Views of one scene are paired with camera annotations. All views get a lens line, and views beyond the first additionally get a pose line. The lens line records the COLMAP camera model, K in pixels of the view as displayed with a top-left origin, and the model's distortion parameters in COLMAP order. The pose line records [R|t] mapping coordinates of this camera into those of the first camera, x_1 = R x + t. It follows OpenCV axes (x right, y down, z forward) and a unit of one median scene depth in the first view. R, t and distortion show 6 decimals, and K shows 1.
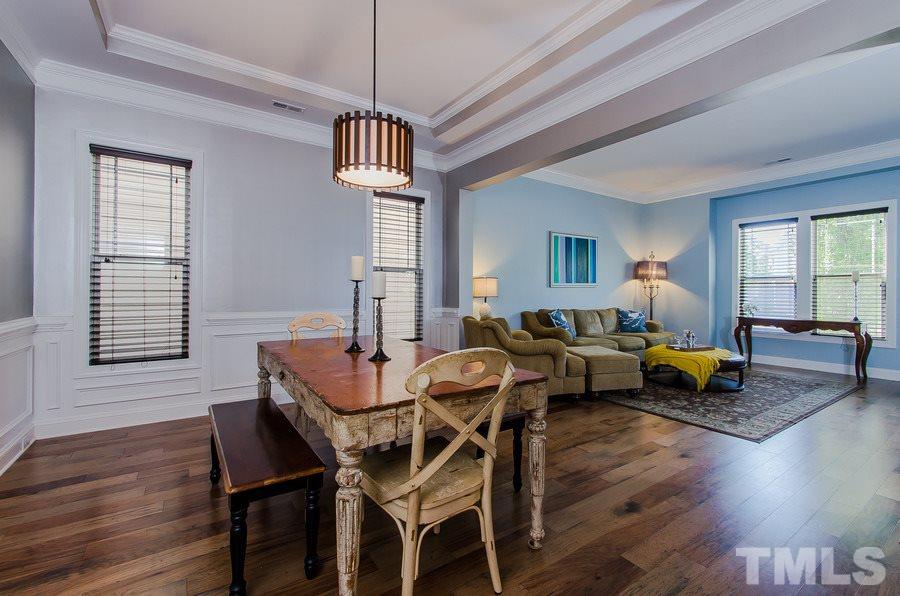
lens RADIAL K [[395.3, 0, 451.1], [0, 395.3, 292.0], [0, 0, 1]] dist [-0.000773, 0.000144]
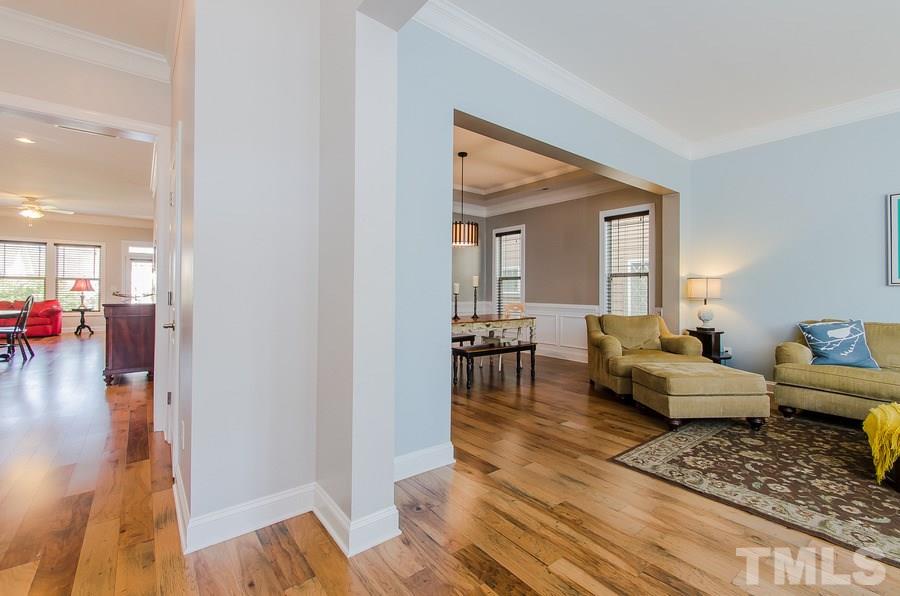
lens RADIAL K [[395.3, 0, 455.3], [0, 395.3, 289.1], [0, 0, 1]] dist [-0.000773, 0.000144]
pose [[0.086606, -0.009258, -0.996200, 0.800945], [-0.004227, 0.999944, -0.009661, 0.001751], [0.996234, 0.005048, 0.086562, 0.277590]]
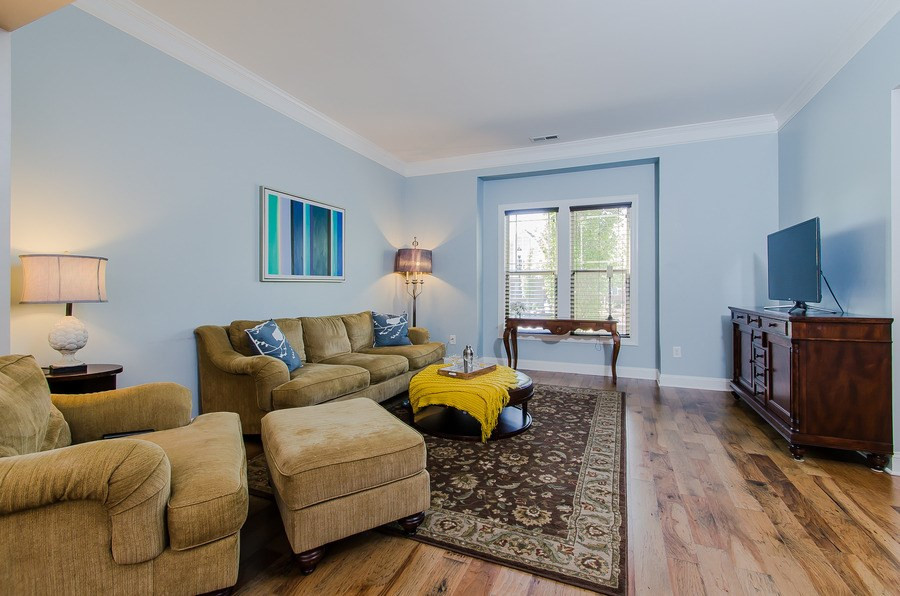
lens RADIAL K [[395.3, 0, 459.2], [0, 395.3, 292.3], [0, 0, 1]] dist [-0.000773, 0.000144]
pose [[0.830380, -0.007262, 0.557151, 0.165249], [0.002250, 0.999951, 0.009679, -0.000989], [-0.557193, -0.006784, 0.830355, 0.345117]]
